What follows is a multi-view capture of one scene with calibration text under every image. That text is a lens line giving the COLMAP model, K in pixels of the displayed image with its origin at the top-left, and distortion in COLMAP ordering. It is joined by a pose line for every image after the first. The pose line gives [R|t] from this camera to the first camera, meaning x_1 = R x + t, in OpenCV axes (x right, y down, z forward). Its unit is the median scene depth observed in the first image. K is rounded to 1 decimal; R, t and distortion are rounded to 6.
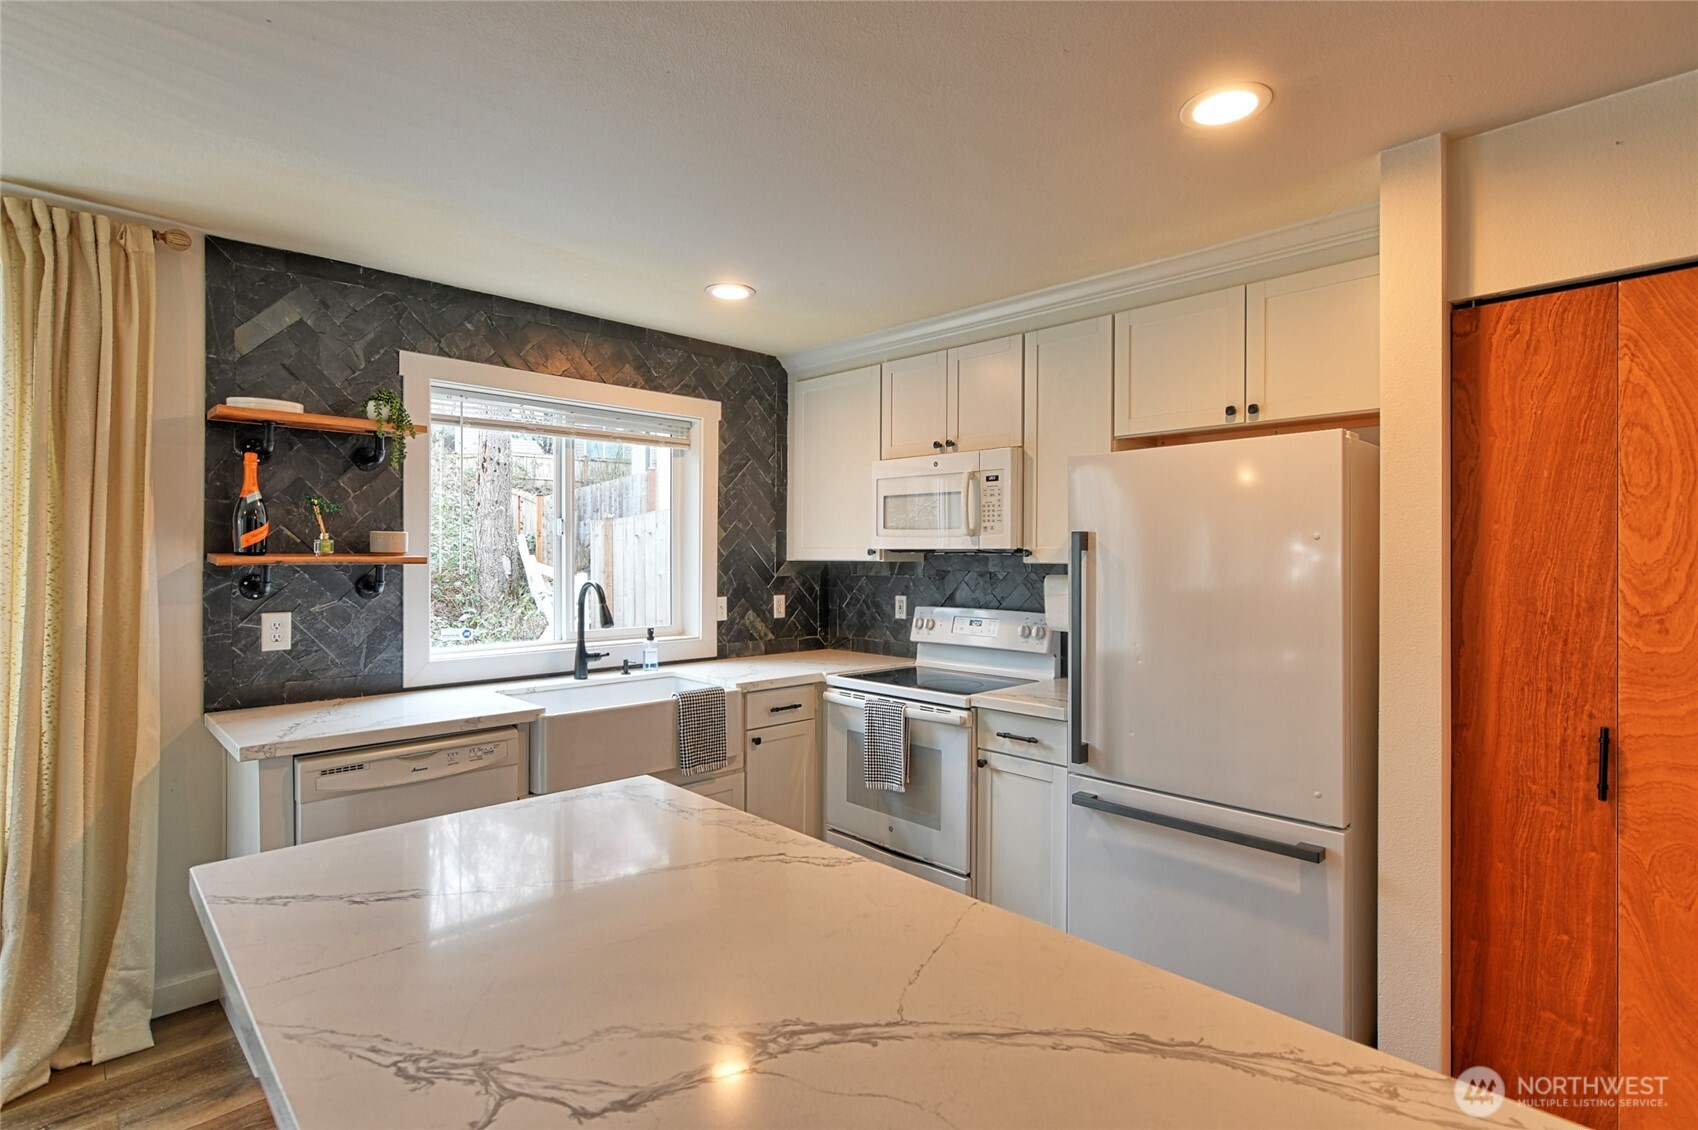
lens RADIAL K [[818.0, 0, 849.2], [0, 818.0, 558.5], [0, 0, 1]] dist [-0.001634, 0.004468]
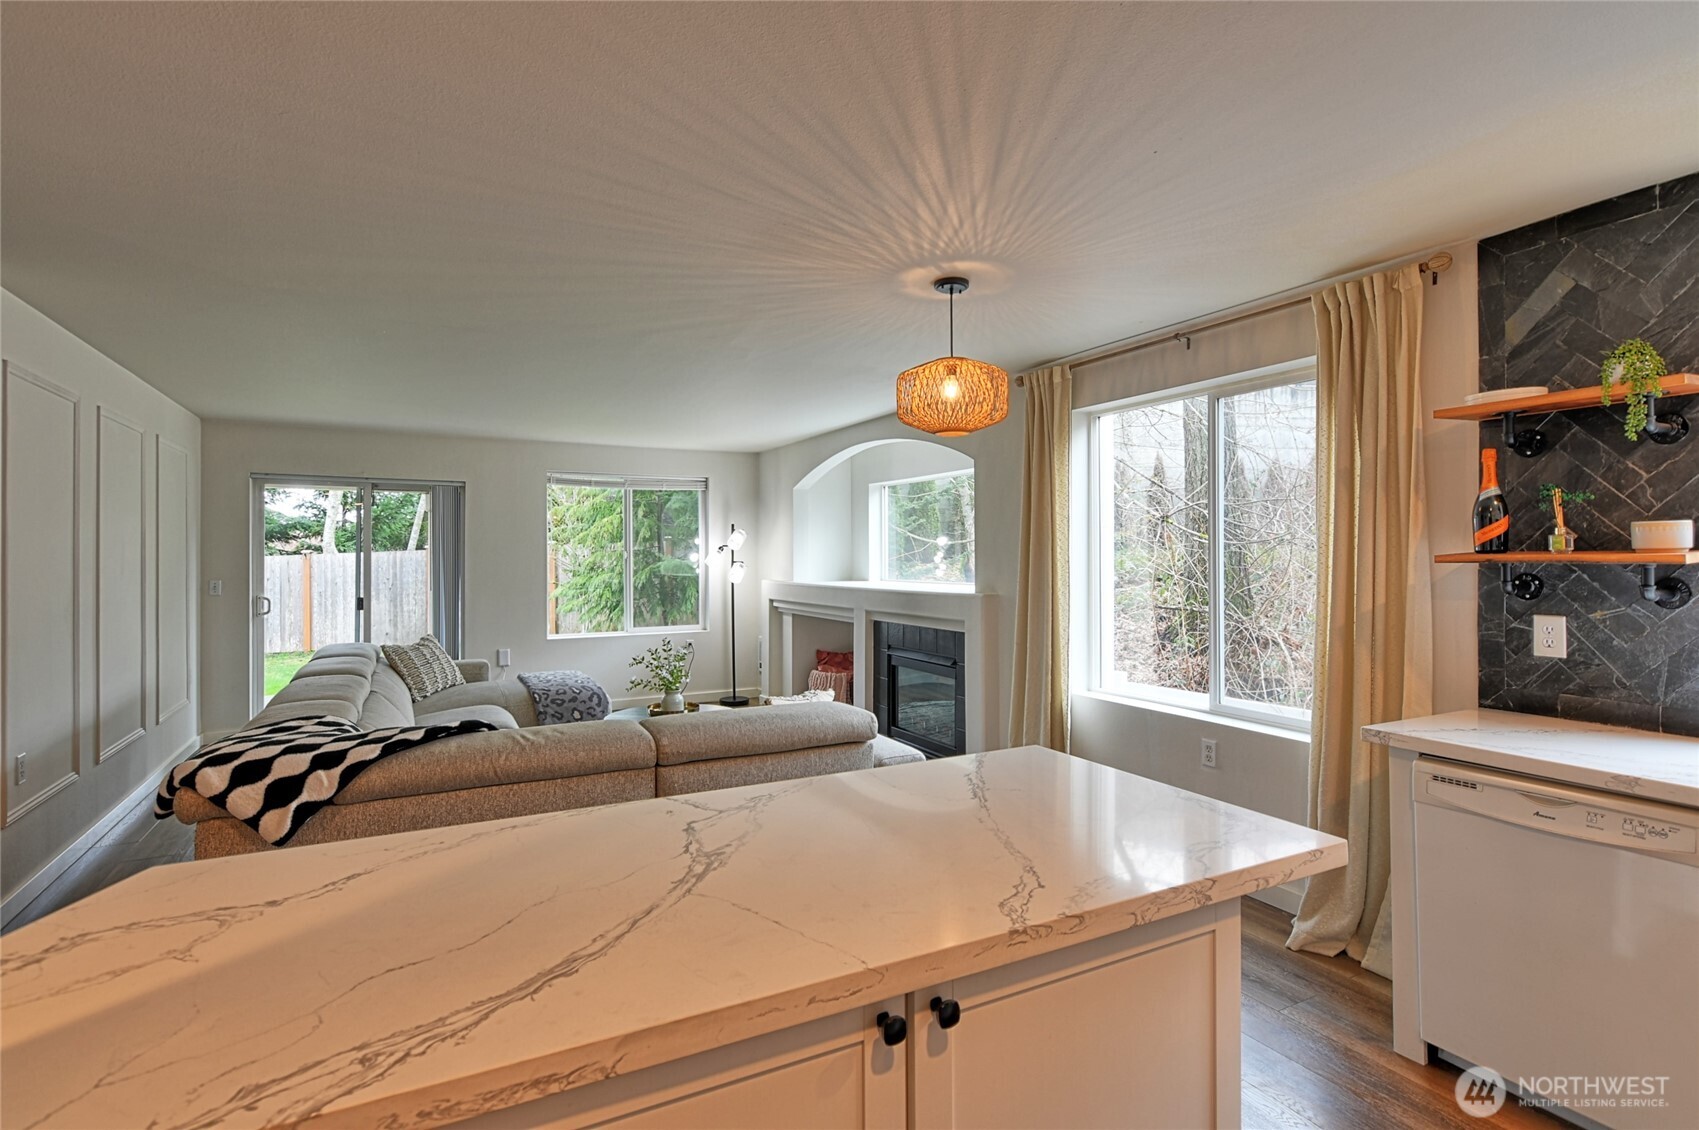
lens RADIAL K [[818.5, 0, 849.7], [0, 818.5, 558.5], [0, 0, 1]] dist [-0.001634, 0.004468]
pose [[-0.277684, -0.000955, -0.960672, 0.470641], [-0.000056, 1.000000, -0.000978, 0.003435], [0.960672, -0.000217, -0.277684, 0.592747]]
